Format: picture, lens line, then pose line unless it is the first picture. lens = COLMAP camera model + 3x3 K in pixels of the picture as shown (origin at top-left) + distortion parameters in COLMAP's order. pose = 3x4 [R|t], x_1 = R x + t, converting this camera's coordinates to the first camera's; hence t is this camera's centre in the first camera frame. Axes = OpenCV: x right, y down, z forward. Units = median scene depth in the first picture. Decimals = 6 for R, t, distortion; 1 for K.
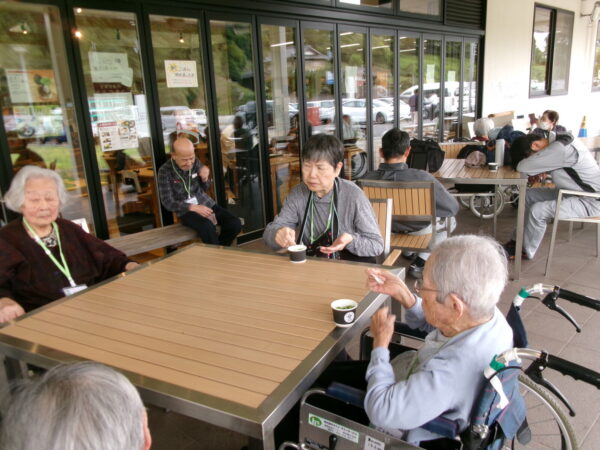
lens RADIAL K [[506.7, 0, 302.5], [0, 506.7, 222.0], [0, 0, 1]] dist [0.005797, 0.012240]
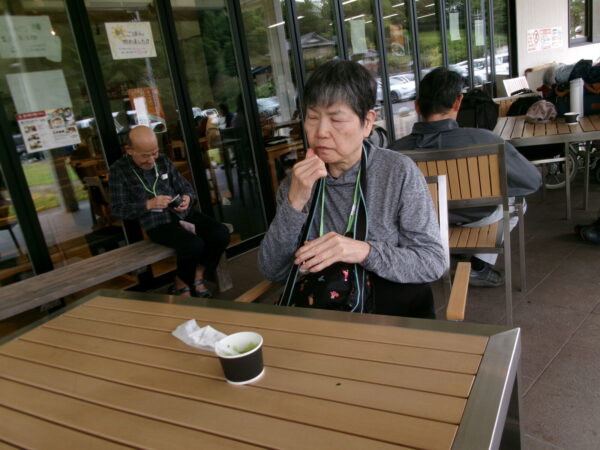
lens RADIAL K [[495.0, 0, 299.8], [0, 495.0, 227.6], [0, 0, 1]] dist [0.006859, 0.007947]
pose [[0.994071, -0.094982, -0.052926, 0.022085], [0.096332, 0.995071, 0.023554, -0.009929], [0.050428, -0.028513, 0.998321, 0.283376]]
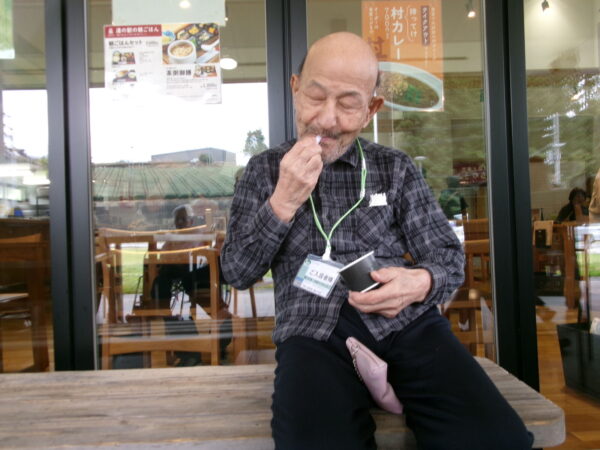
lens RADIAL K [[506.7, 0, 302.5], [0, 506.7, 222.0], [0, 0, 1]] dist [0.005797, 0.012240]
pose [[0.717114, 0.016902, -0.696751, -0.056918], [-0.175234, 0.971964, -0.156777, -0.031005], [0.674567, 0.234522, 0.699971, 0.819991]]
